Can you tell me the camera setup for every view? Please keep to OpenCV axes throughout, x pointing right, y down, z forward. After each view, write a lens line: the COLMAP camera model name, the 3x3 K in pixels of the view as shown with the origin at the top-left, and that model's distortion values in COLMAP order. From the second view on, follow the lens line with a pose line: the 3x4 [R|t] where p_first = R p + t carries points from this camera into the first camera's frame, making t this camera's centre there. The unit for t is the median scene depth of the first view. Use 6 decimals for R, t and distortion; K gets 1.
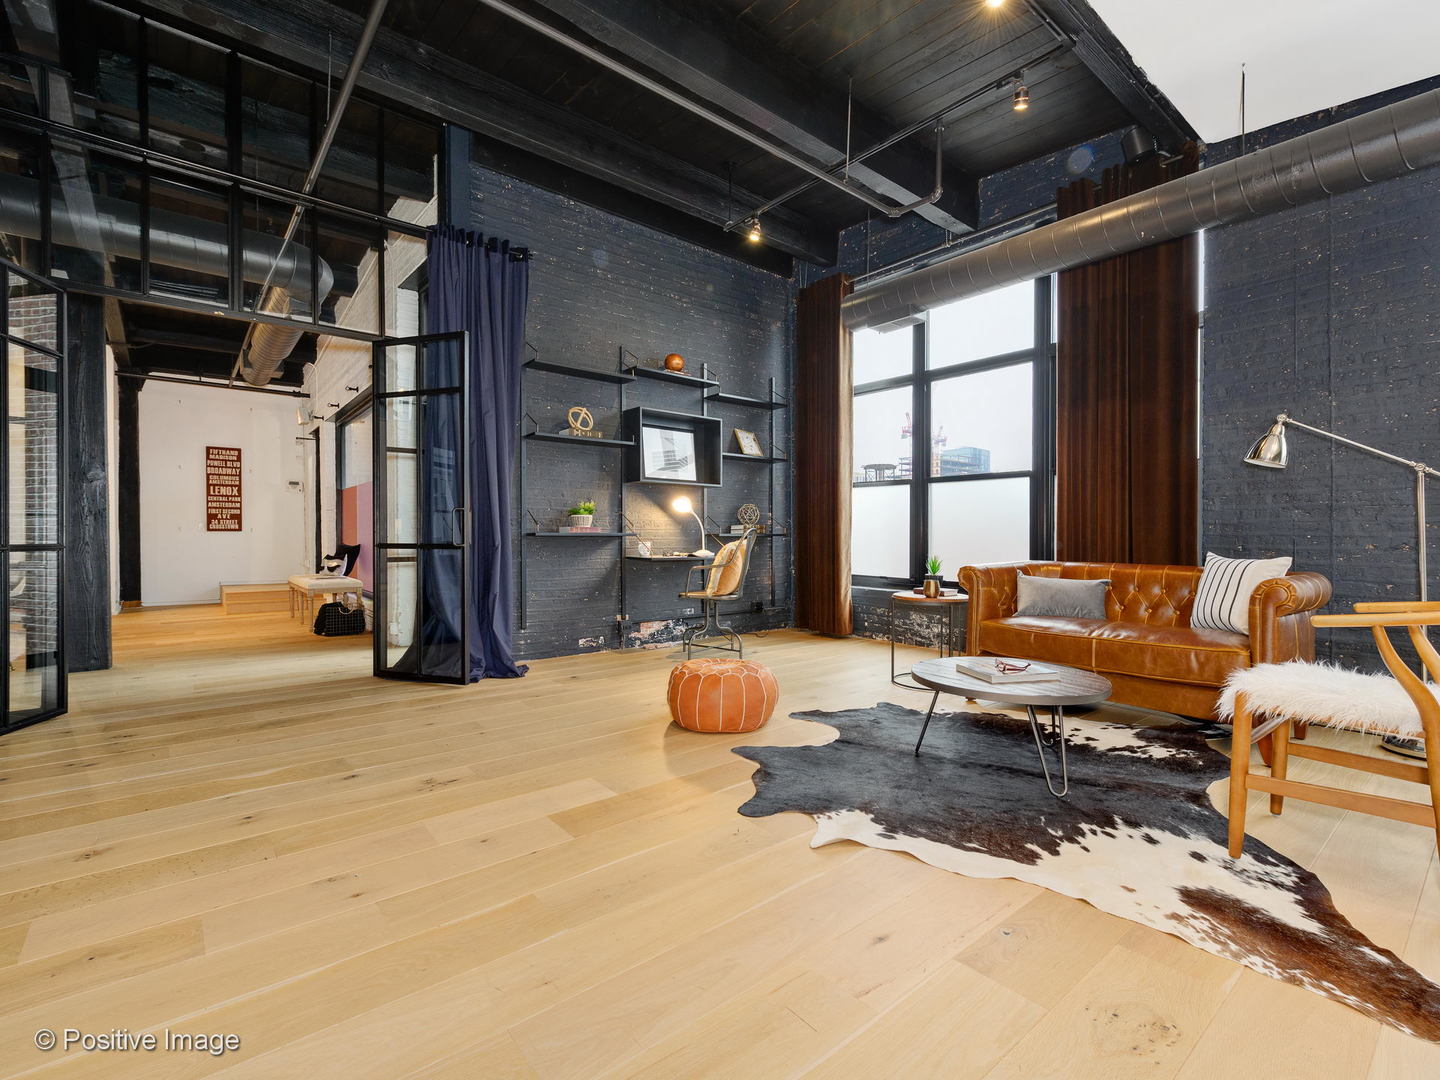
lens RADIAL K [[661.9, 0, 722.1], [0, 661.9, 530.0], [0, 0, 1]] dist [0.008220, -0.000437]
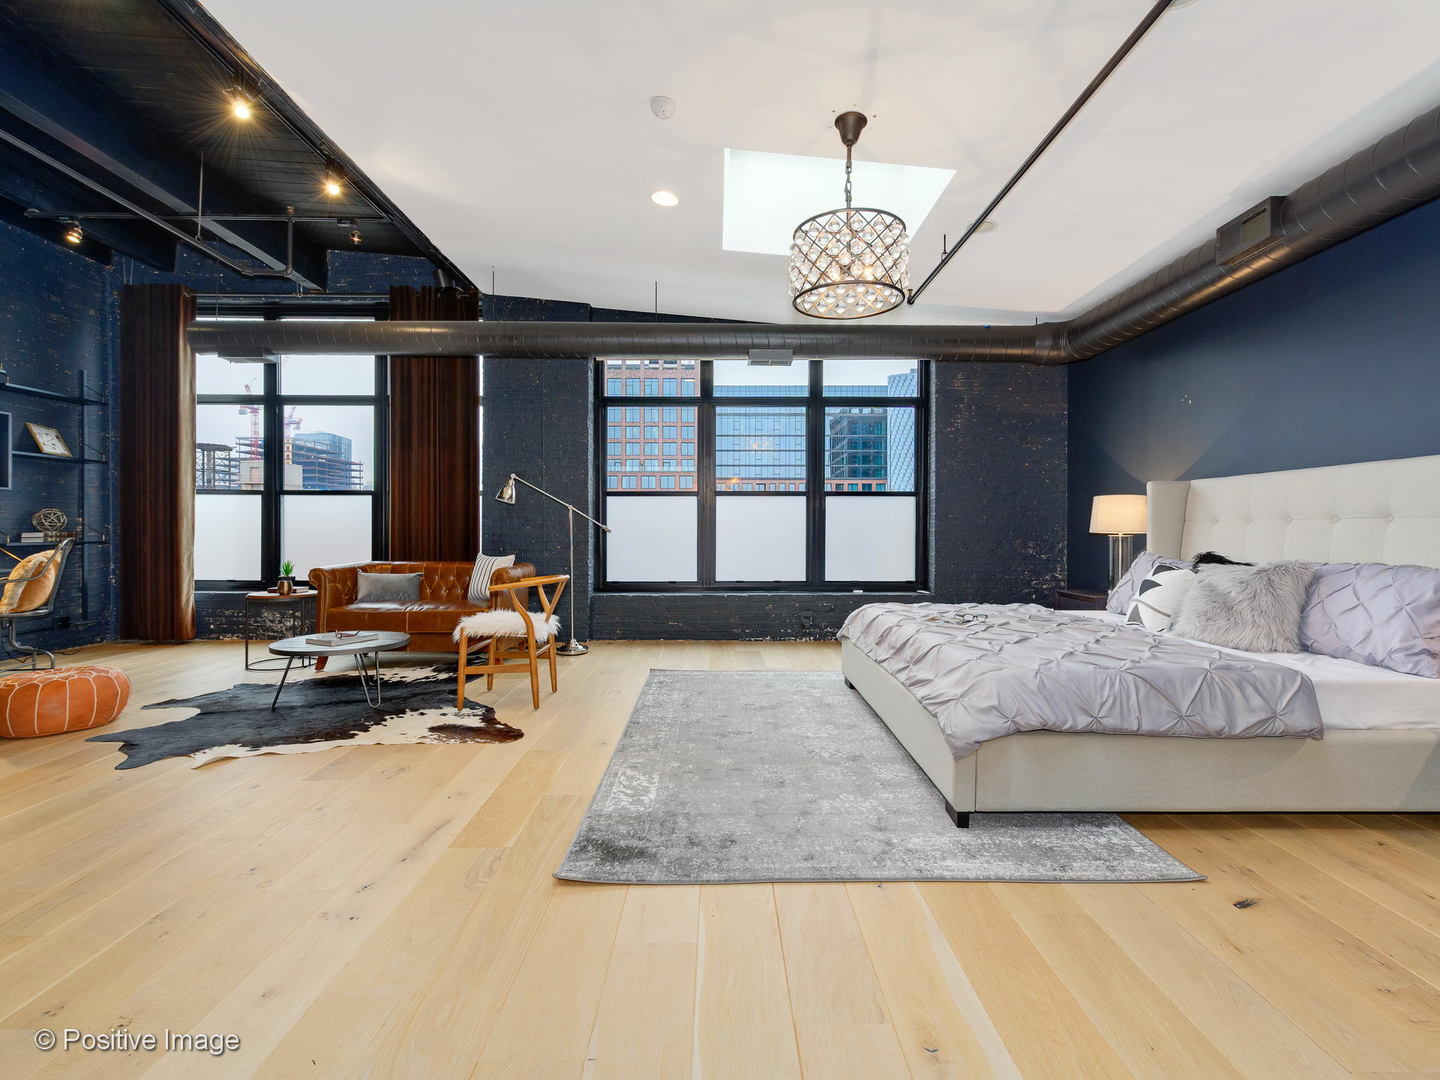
lens RADIAL K [[661.9, 0, 722.1], [0, 661.9, 530.0], [0, 0, 1]] dist [0.008220, -0.000437]
pose [[0.627383, -0.003667, 0.778703, -0.146333], [-0.004519, 0.999955, 0.008350, -0.035035], [-0.778698, -0.008758, 0.627338, -0.439940]]
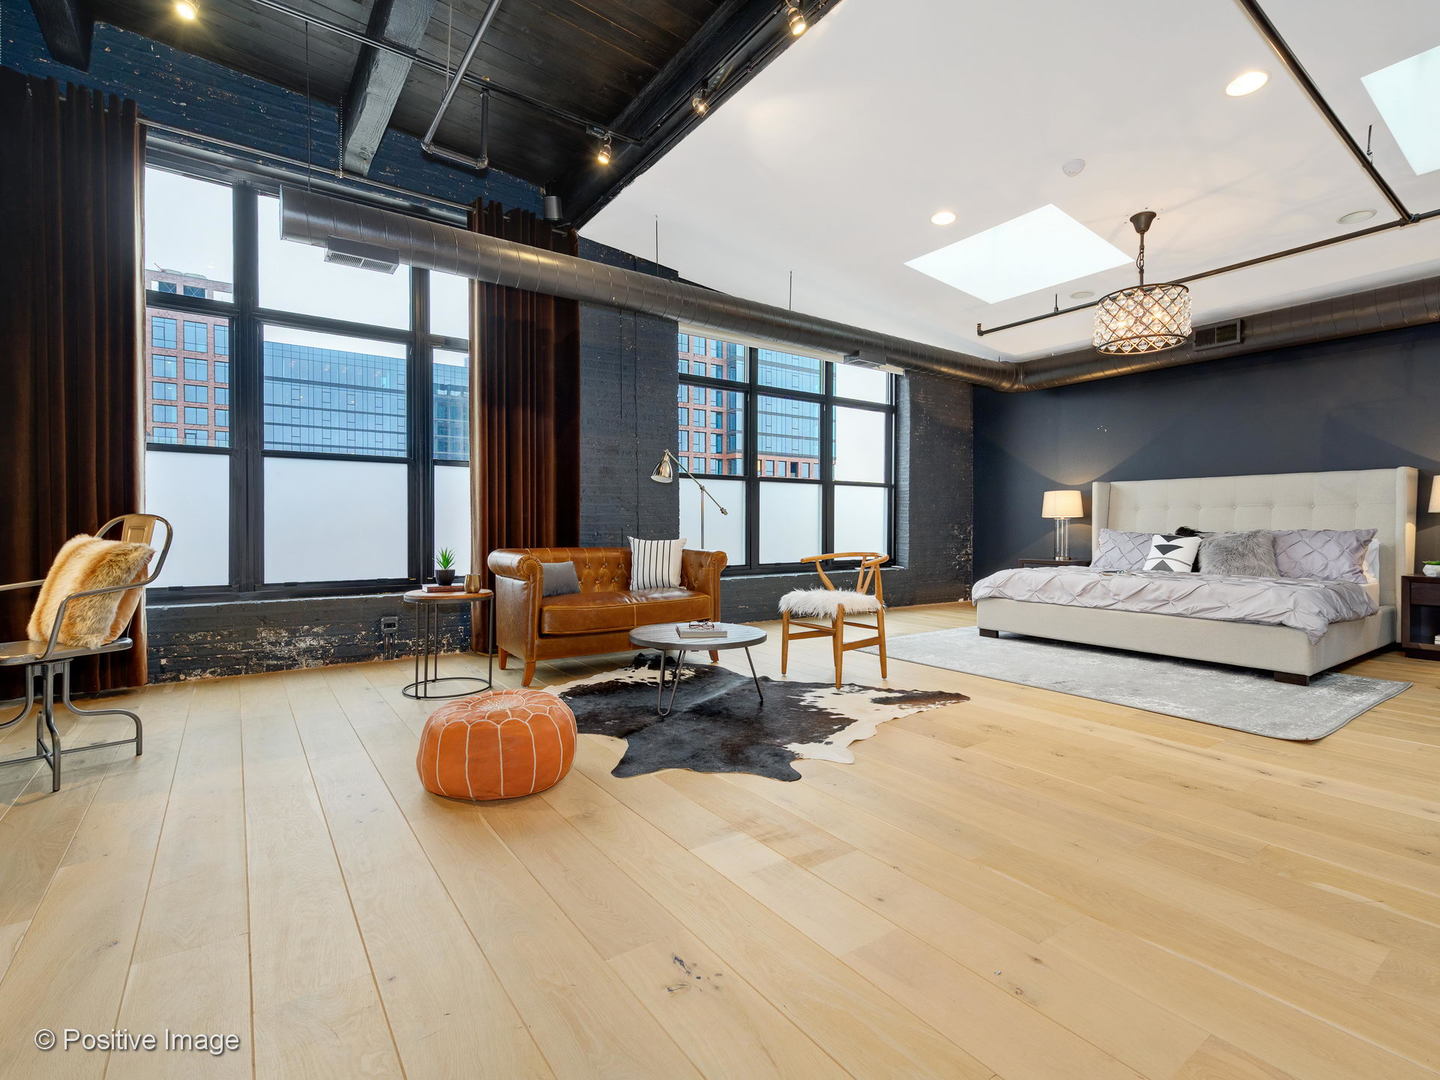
lens RADIAL K [[692.2, 0, 720.0], [0, 692.2, 540.0], [0, 0, 1]] dist [0.002952, 0.000278]
pose [[0.071709, -0.026435, 0.997075, -0.672928], [-0.007061, 0.999610, 0.027010, -0.002186], [-0.997401, -0.008977, 0.071495, 0.626272]]
